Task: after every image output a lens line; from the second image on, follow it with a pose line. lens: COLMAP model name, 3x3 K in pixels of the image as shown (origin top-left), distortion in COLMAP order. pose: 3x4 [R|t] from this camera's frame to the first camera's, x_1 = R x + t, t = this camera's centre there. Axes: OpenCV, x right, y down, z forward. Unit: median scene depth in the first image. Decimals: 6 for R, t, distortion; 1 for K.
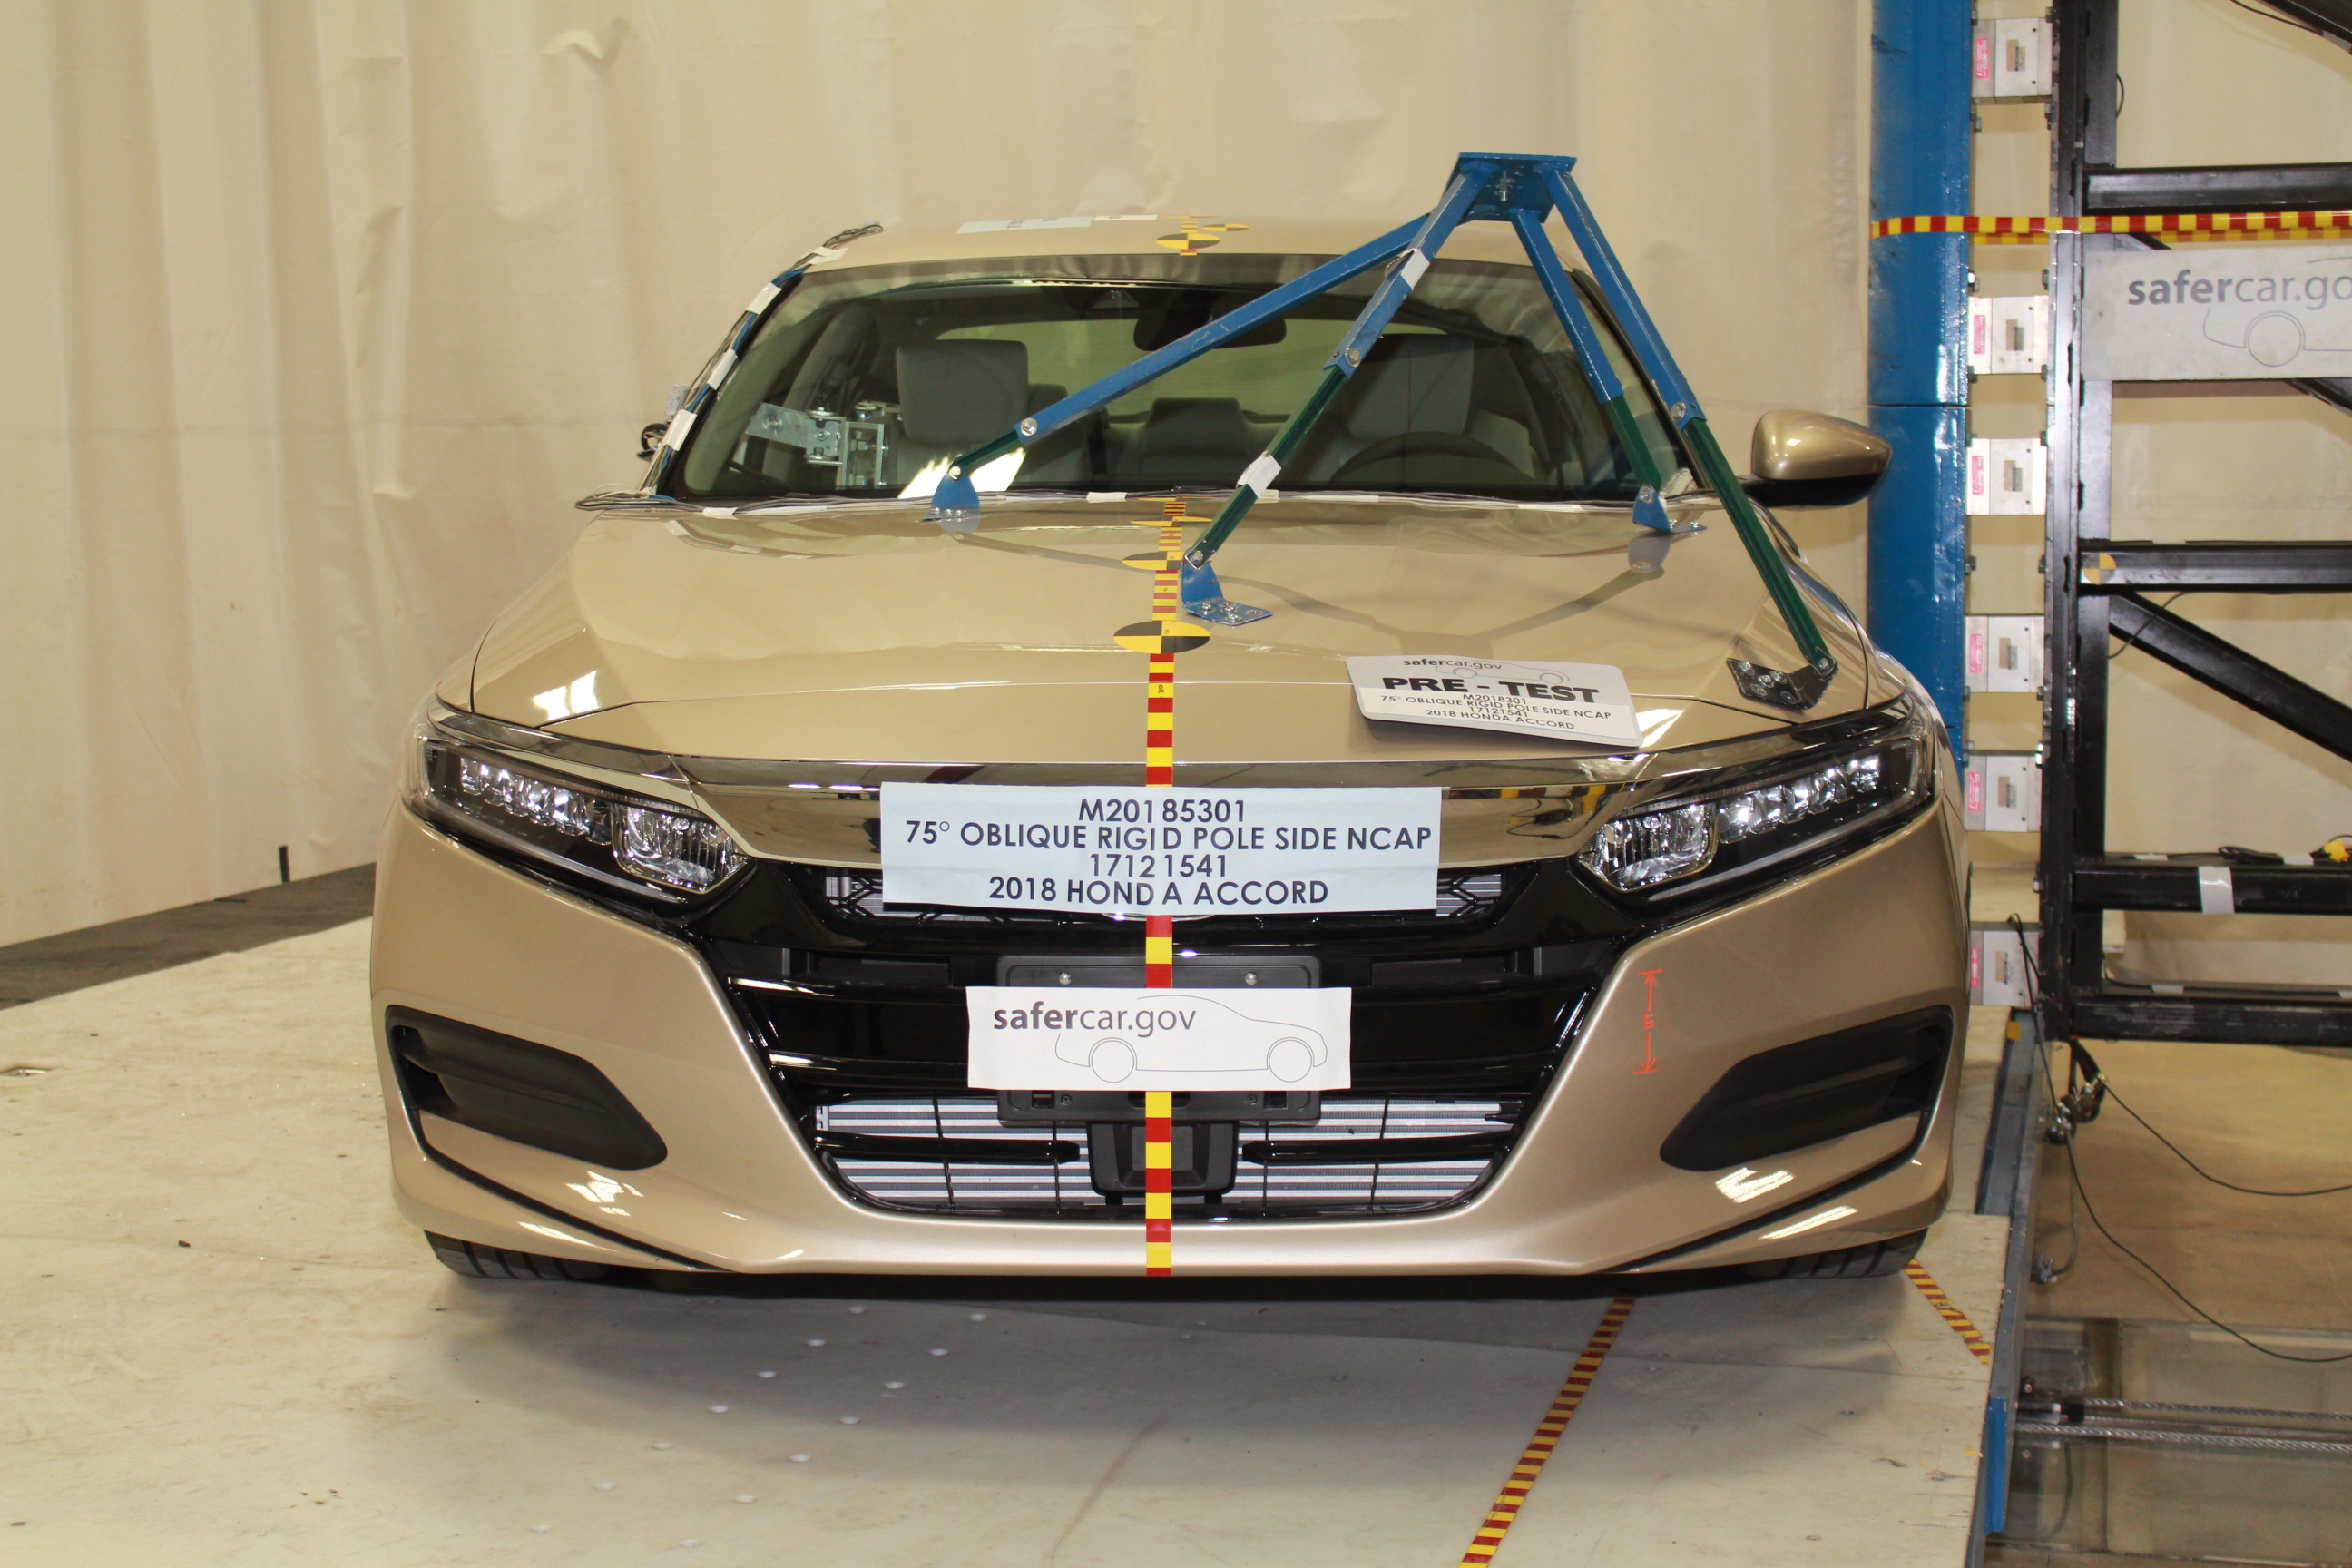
lens RADIAL K [[3464.6, 0, 1176.0], [0, 3464.6, 784.0], [0, 0, 1]] dist [-0.129428, 0.580803]
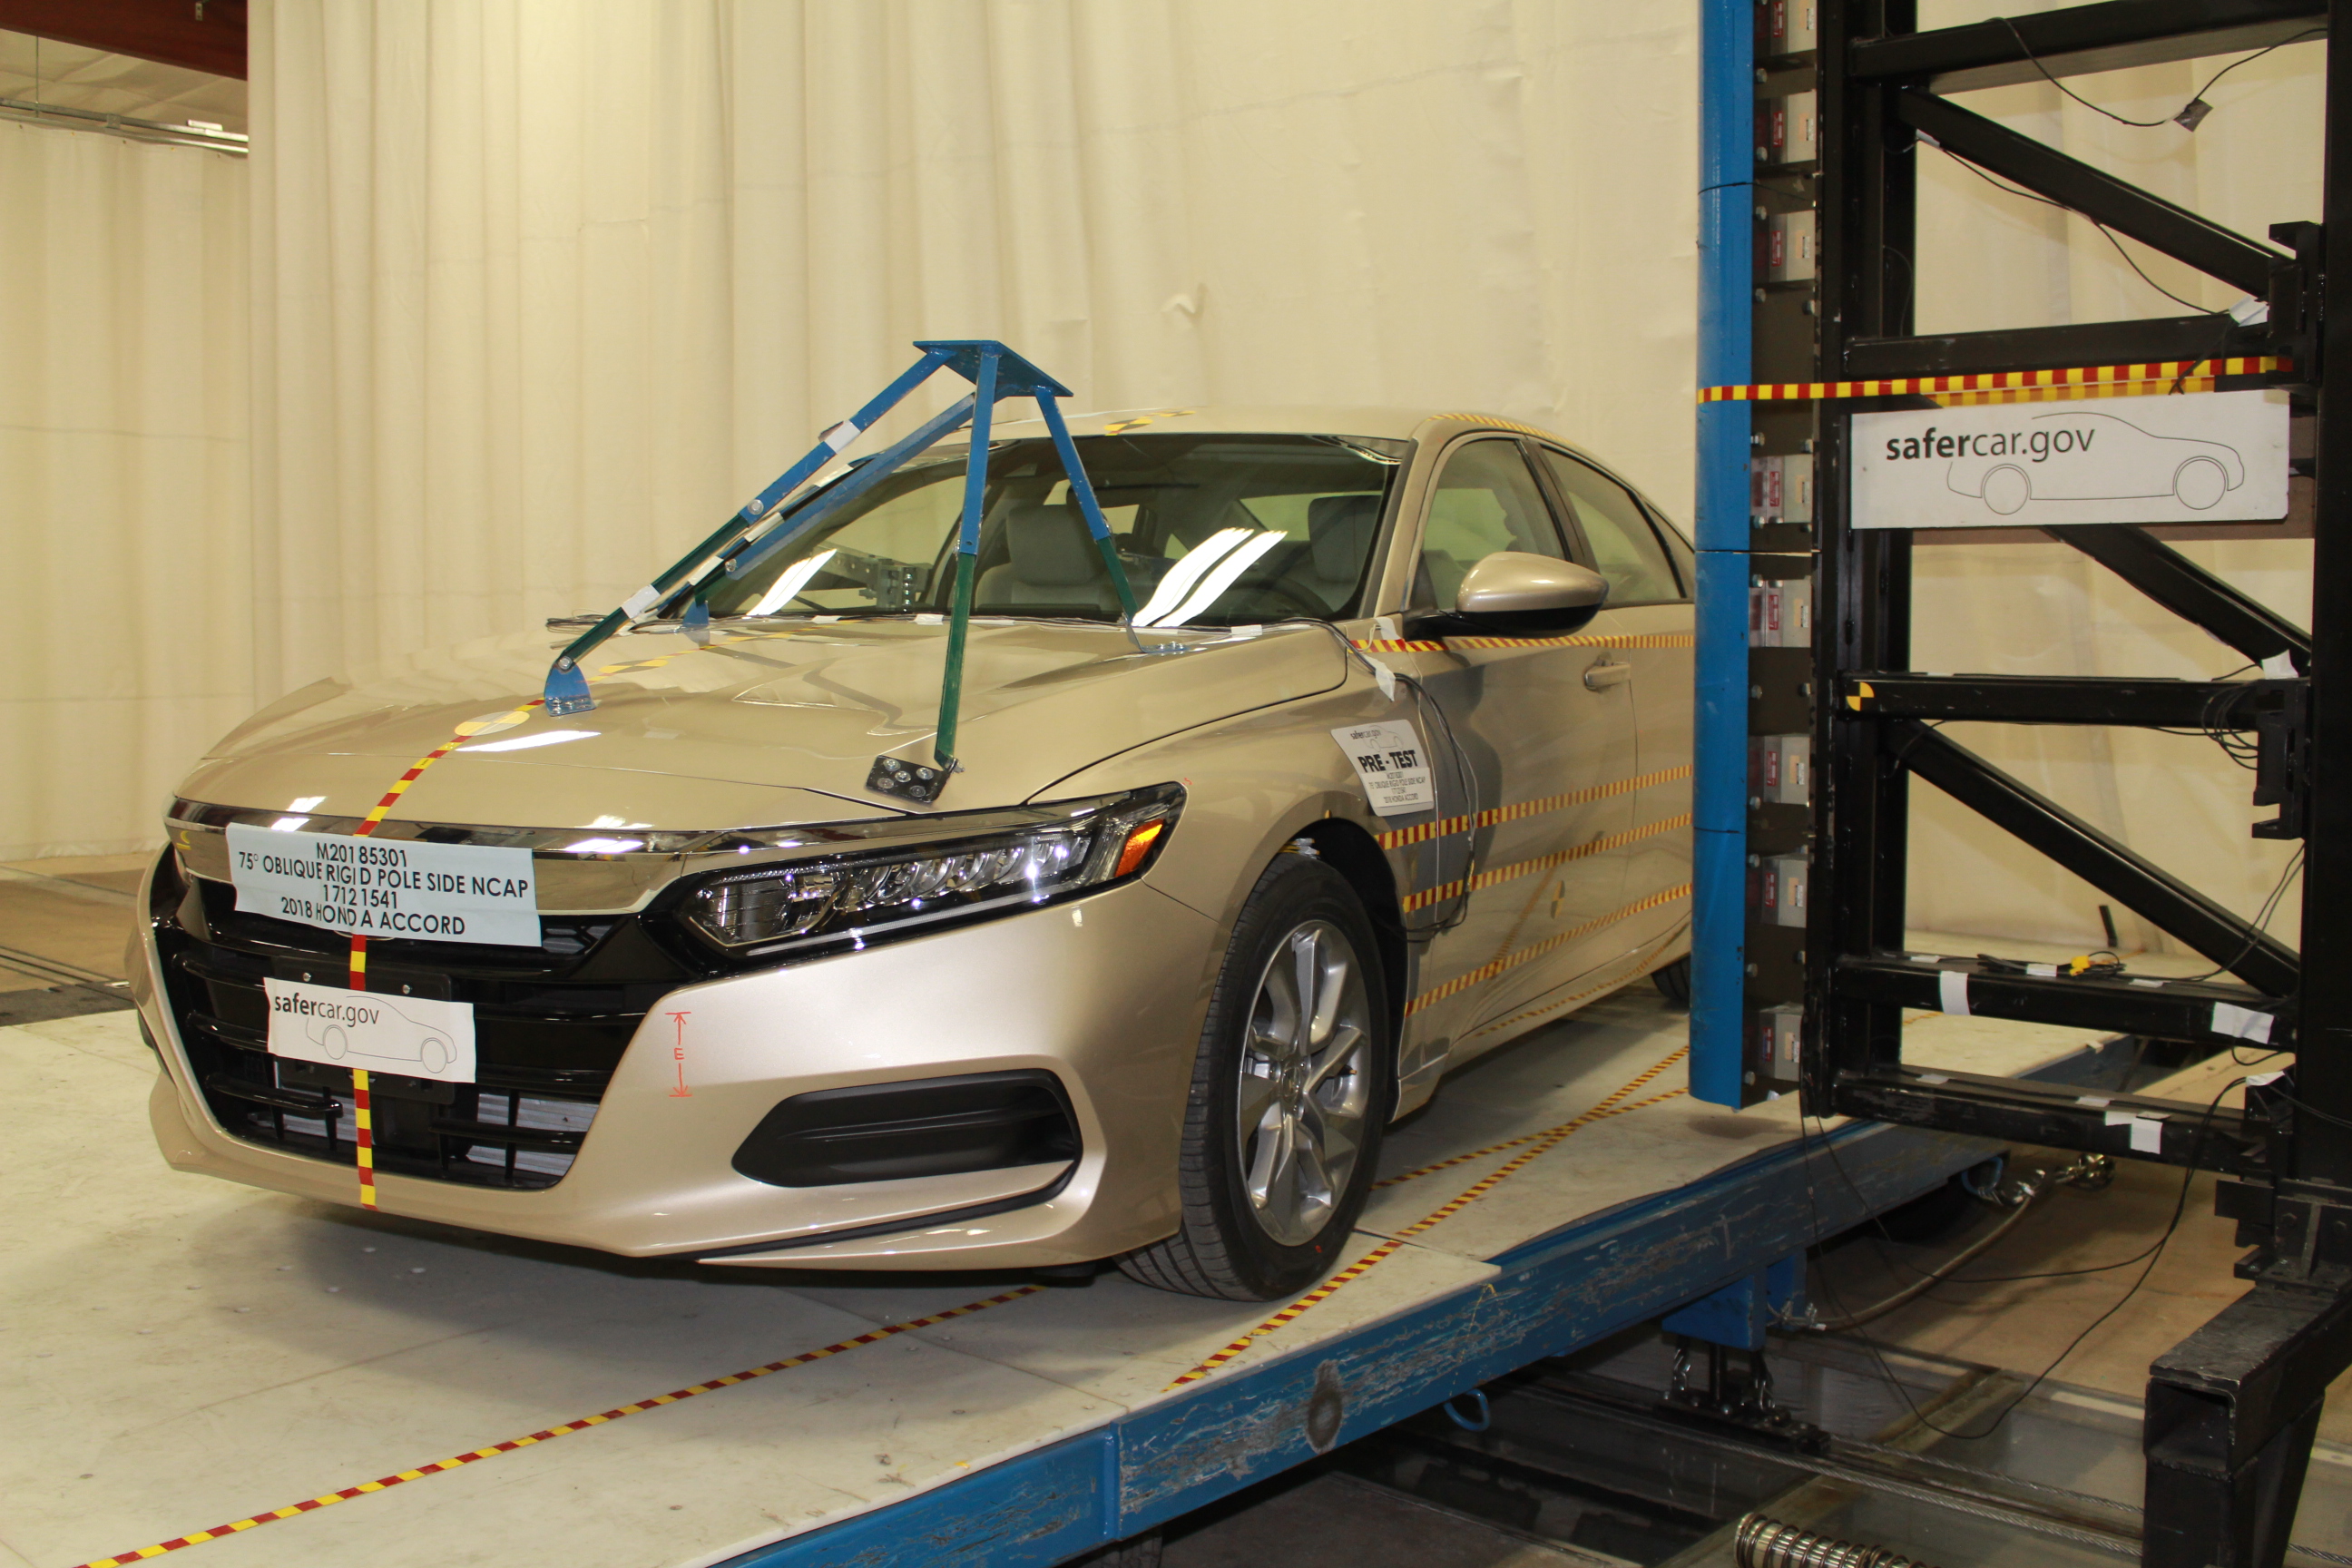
lens RADIAL K [[2372.7, 0, 1176.0], [0, 2372.7, 784.0], [0, 0, 1]] dist [-0.125761, 0.085434]
pose [[0.887337, 0.041660, -0.459236, 0.667443], [-0.050721, 0.998685, -0.007407, -0.027766], [0.458324, 0.029866, 0.888283, 0.355317]]
